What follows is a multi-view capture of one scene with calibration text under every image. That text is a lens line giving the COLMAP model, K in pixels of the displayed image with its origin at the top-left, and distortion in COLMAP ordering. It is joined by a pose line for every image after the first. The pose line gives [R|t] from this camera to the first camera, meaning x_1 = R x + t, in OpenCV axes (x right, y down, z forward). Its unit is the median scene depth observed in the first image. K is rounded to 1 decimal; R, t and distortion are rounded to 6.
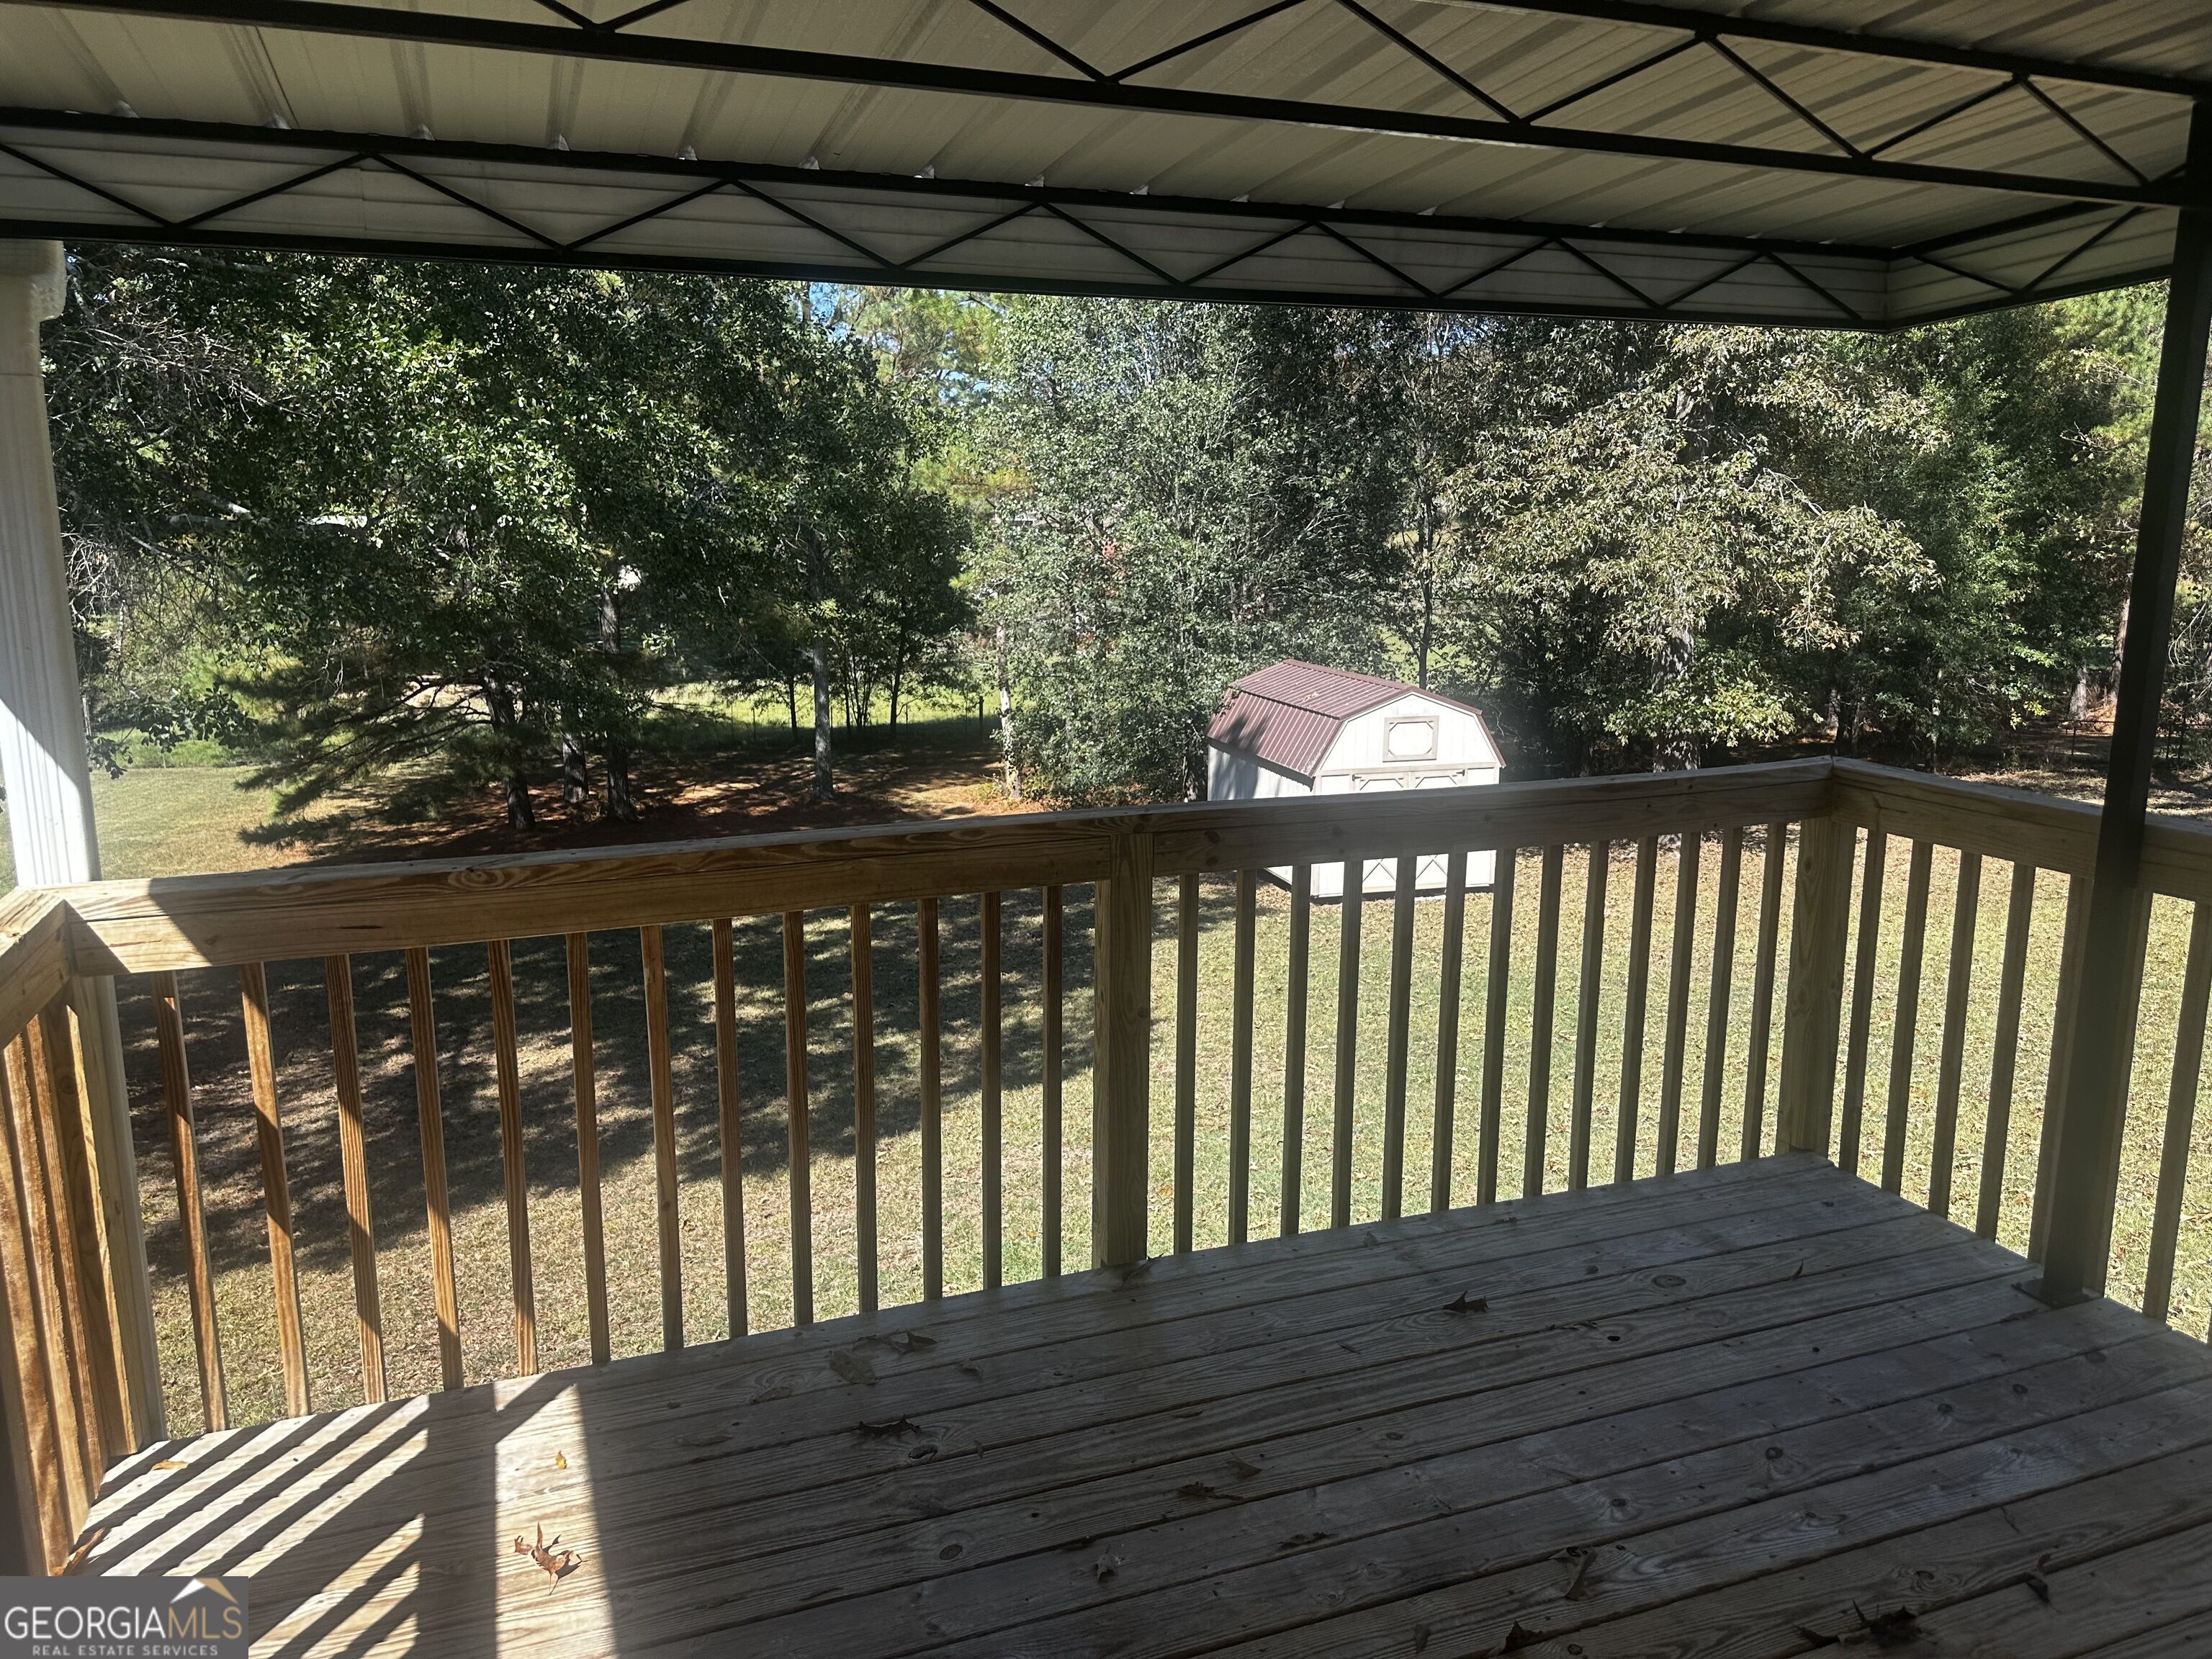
lens RADIAL K [[1553.9, 0, 1118.6], [0, 1553.9, 826.4], [0, 0, 1]] dist [0.147086, -0.239607]
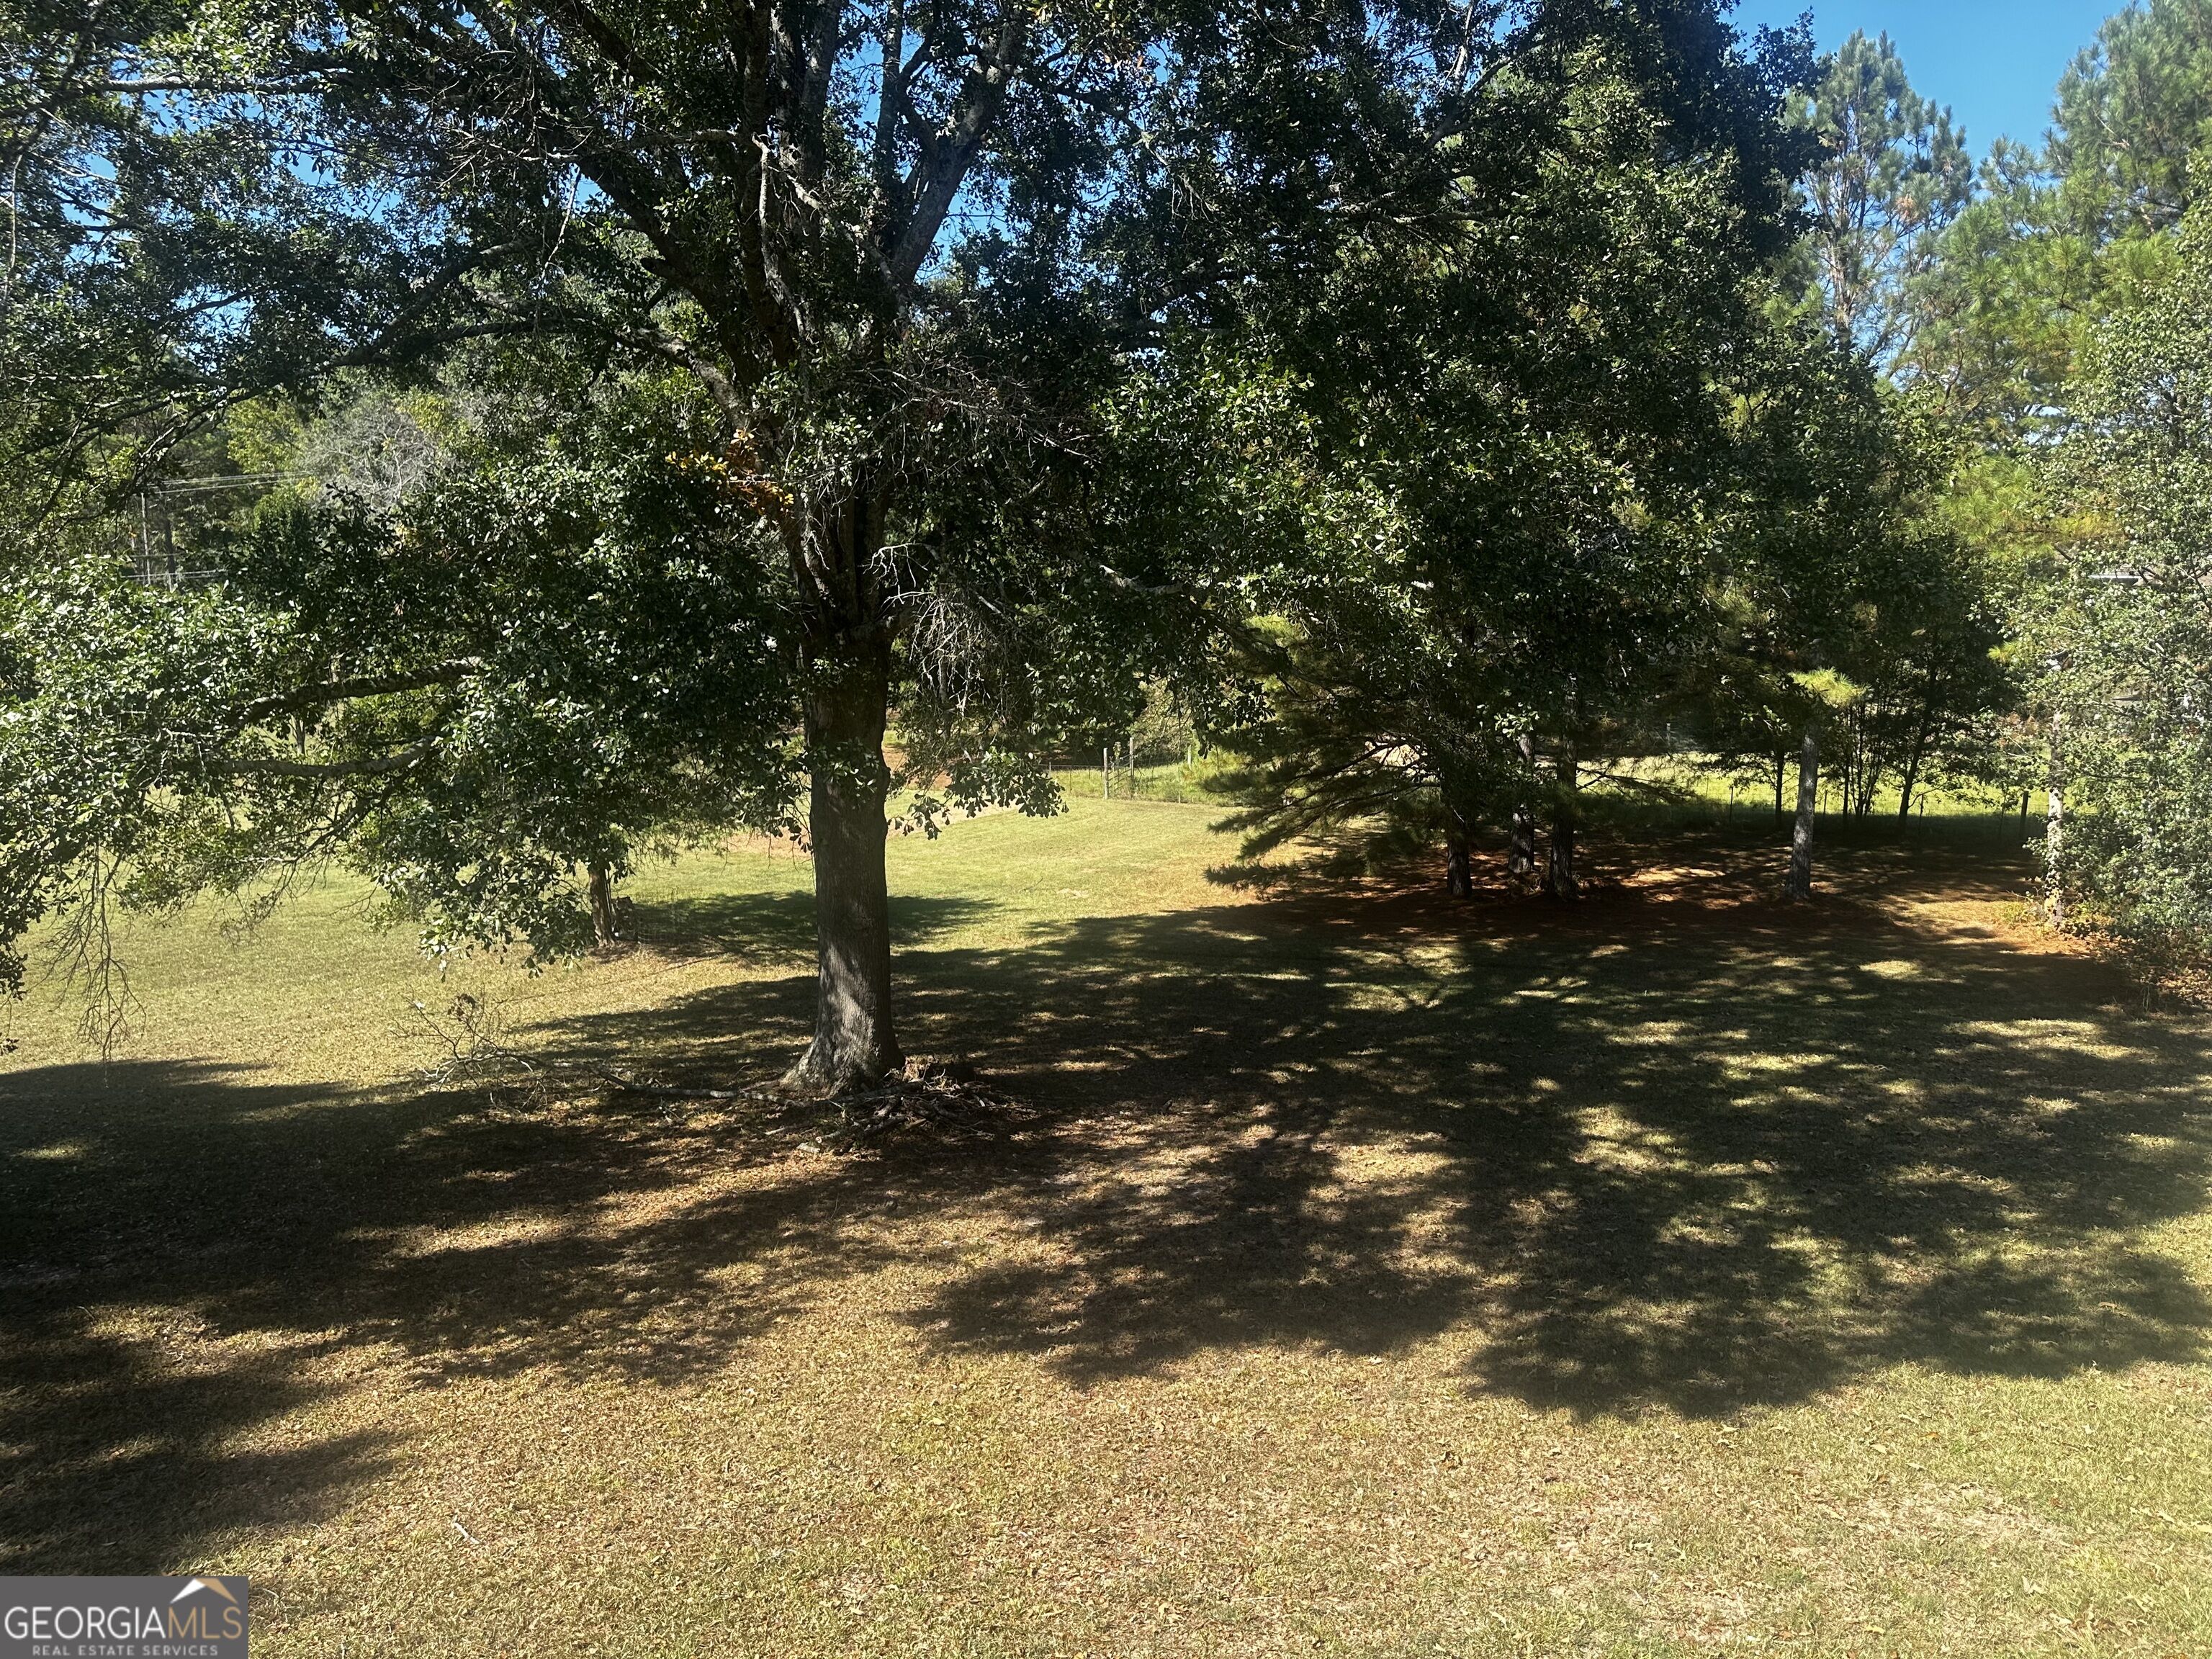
lens RADIAL K [[1483.6, 0, 1106.0], [0, 1483.6, 829.5], [0, 0, 1]] dist [-0.032148, 0.000402]
pose [[0.783216, 0.096770, -0.614173, 0.007890], [-0.113147, 0.993503, 0.012249, -0.023458], [0.611368, 0.059898, 0.789077, 0.132527]]
